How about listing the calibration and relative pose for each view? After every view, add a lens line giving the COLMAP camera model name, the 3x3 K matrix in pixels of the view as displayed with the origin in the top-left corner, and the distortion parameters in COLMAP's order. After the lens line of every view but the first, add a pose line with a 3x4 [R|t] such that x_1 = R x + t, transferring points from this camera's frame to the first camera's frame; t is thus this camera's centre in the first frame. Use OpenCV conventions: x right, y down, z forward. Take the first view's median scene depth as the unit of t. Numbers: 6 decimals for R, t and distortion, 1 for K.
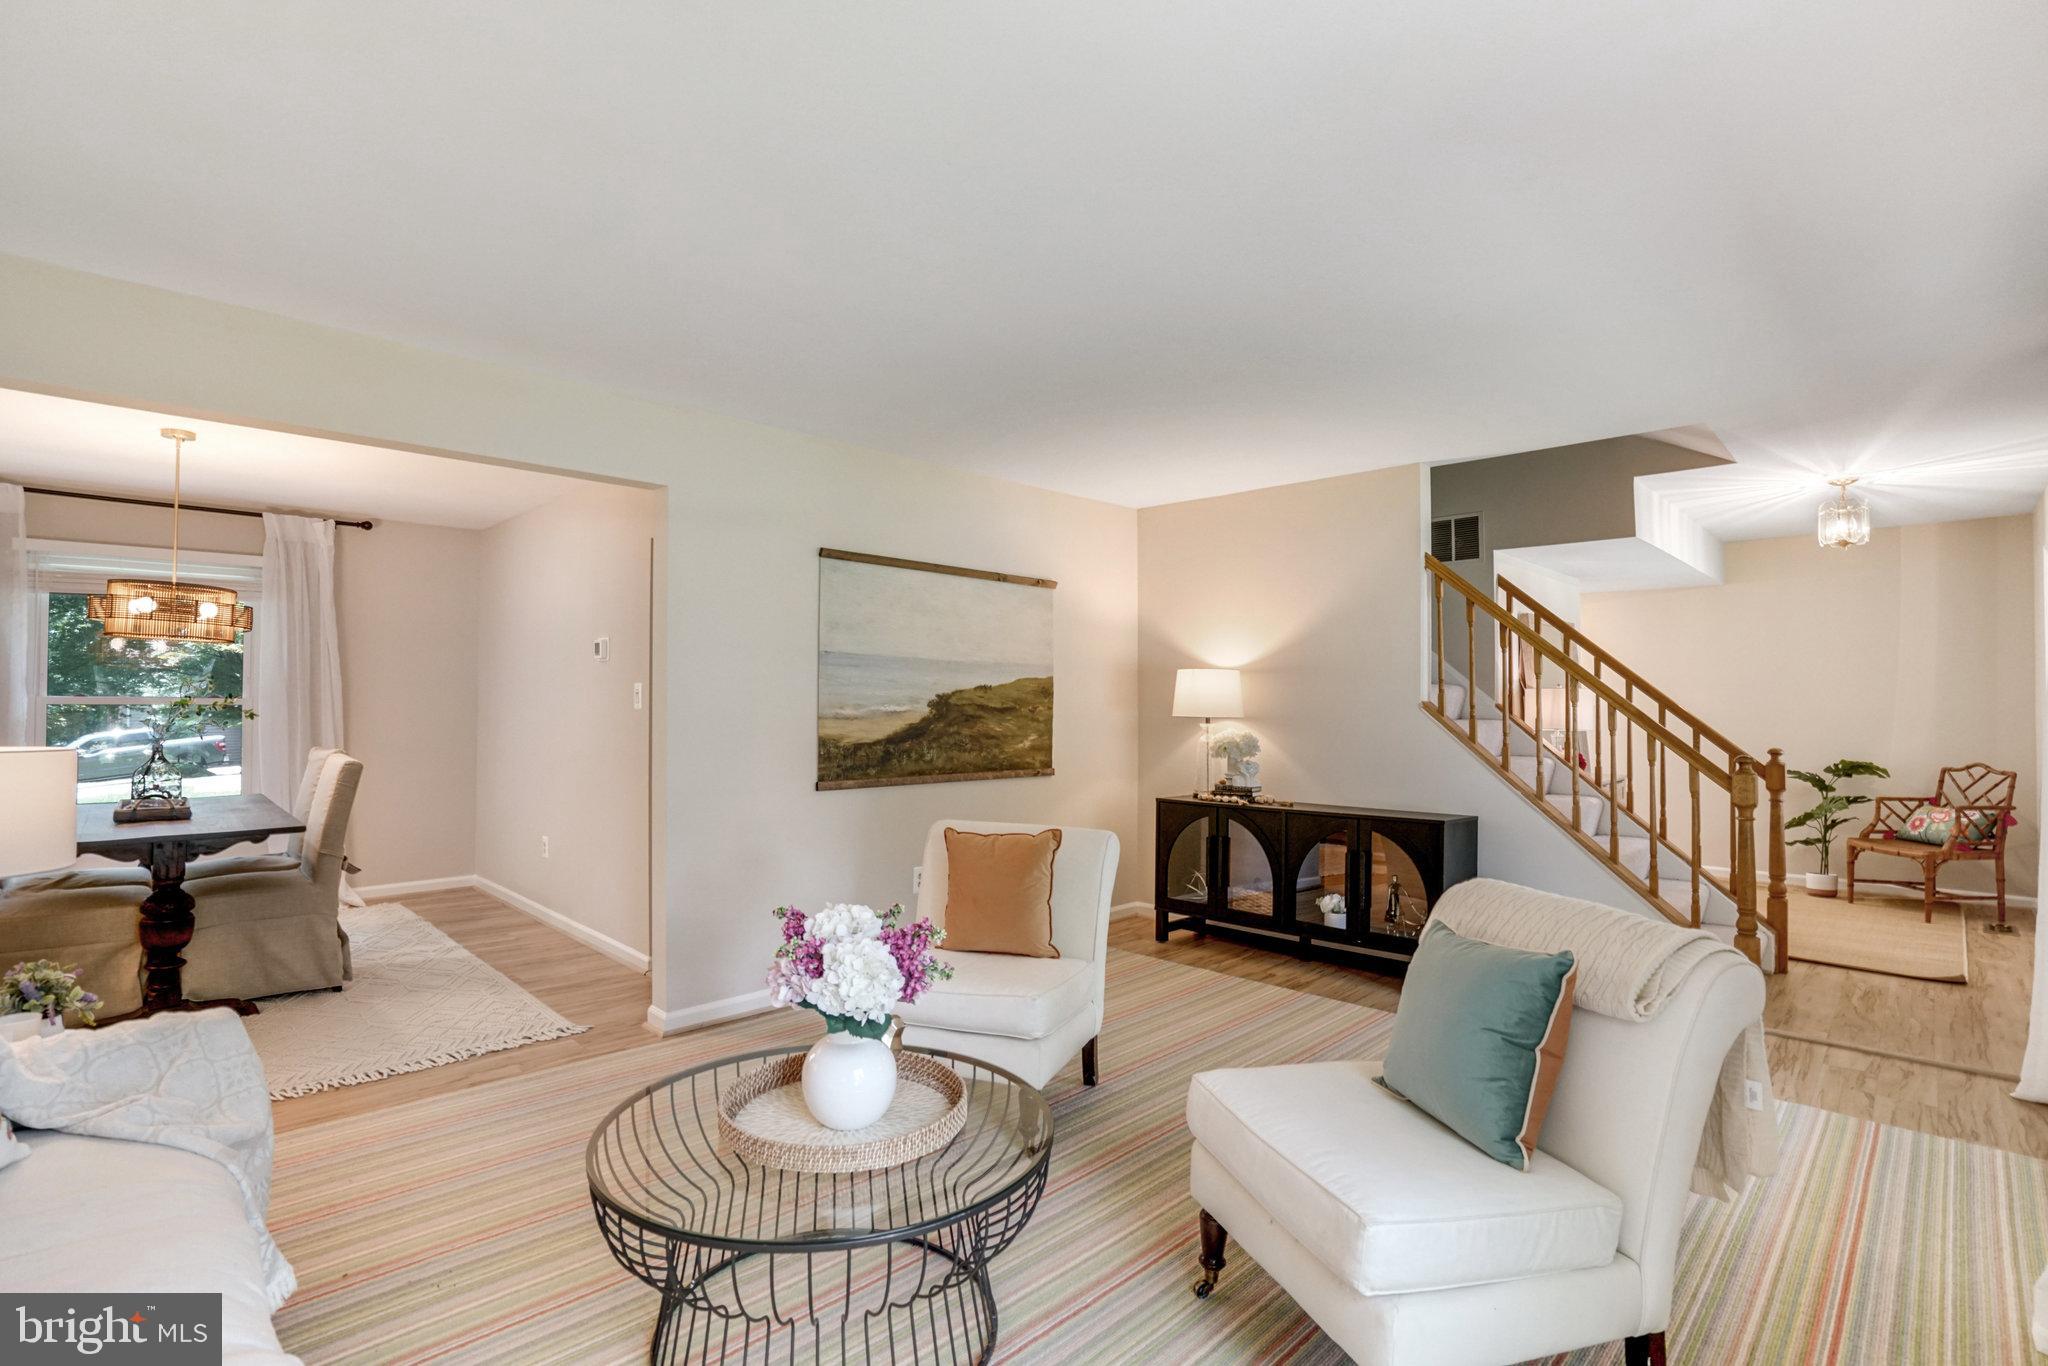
lens RADIAL K [[951.2, 0, 1017.2], [0, 951.2, 684.6], [0, 0, 1]] dist [-0.055640, 0.019078]
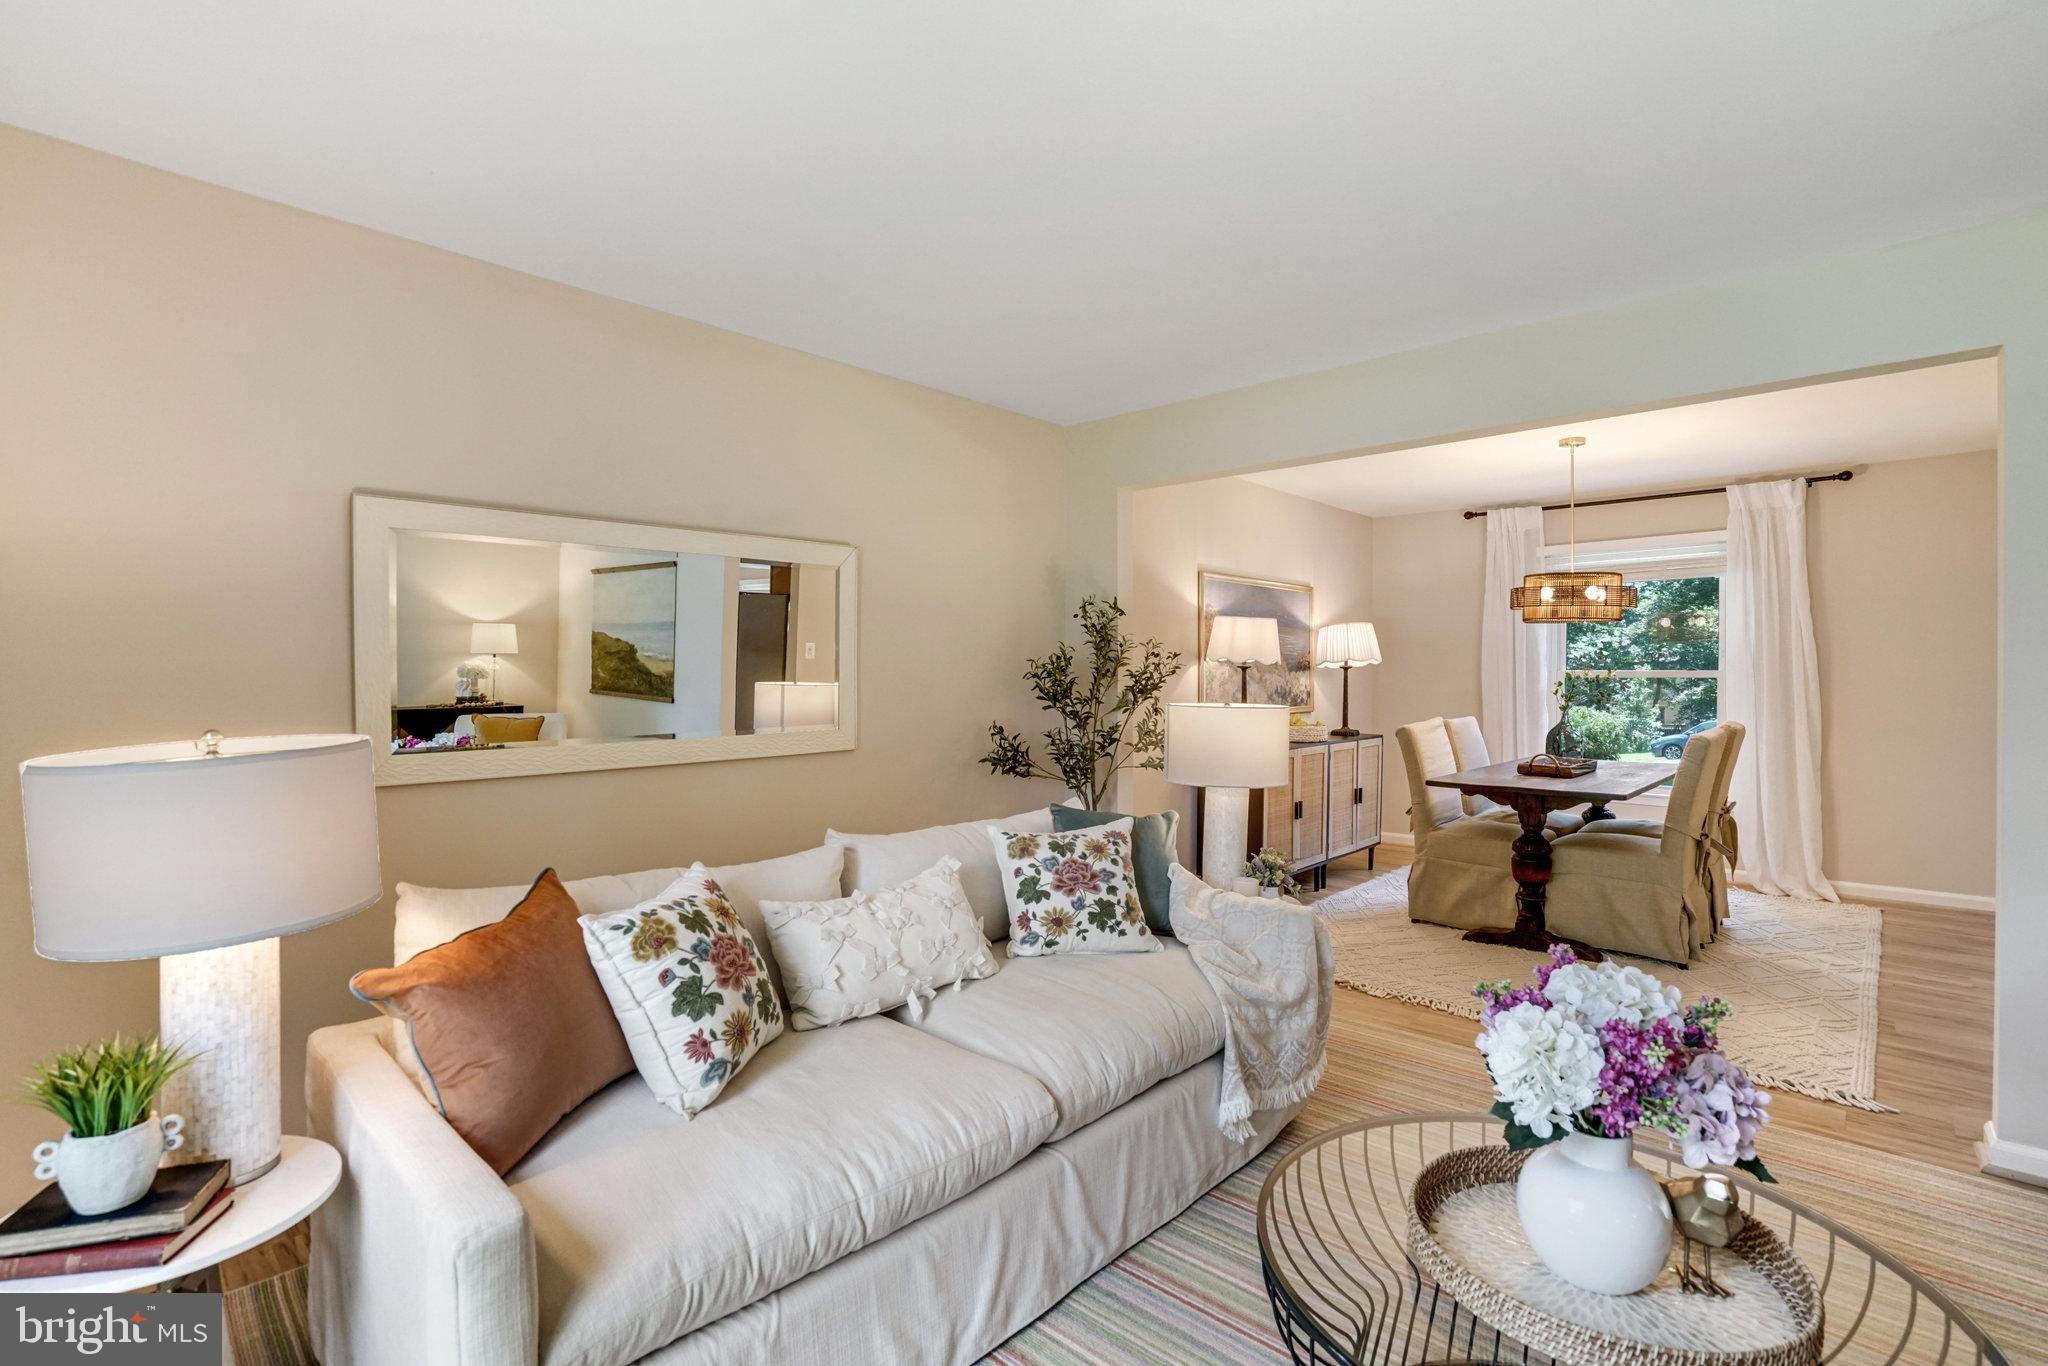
lens RADIAL K [[951.2, 0, 1017.2], [0, 951.2, 684.6], [0, 0, 1]] dist [-0.055640, 0.019078]
pose [[0.034624, 0.006463, -0.999379, 0.197735], [0.021453, 0.999744, 0.007209, 0.006076], [0.999170, -0.021689, 0.034477, 0.232333]]
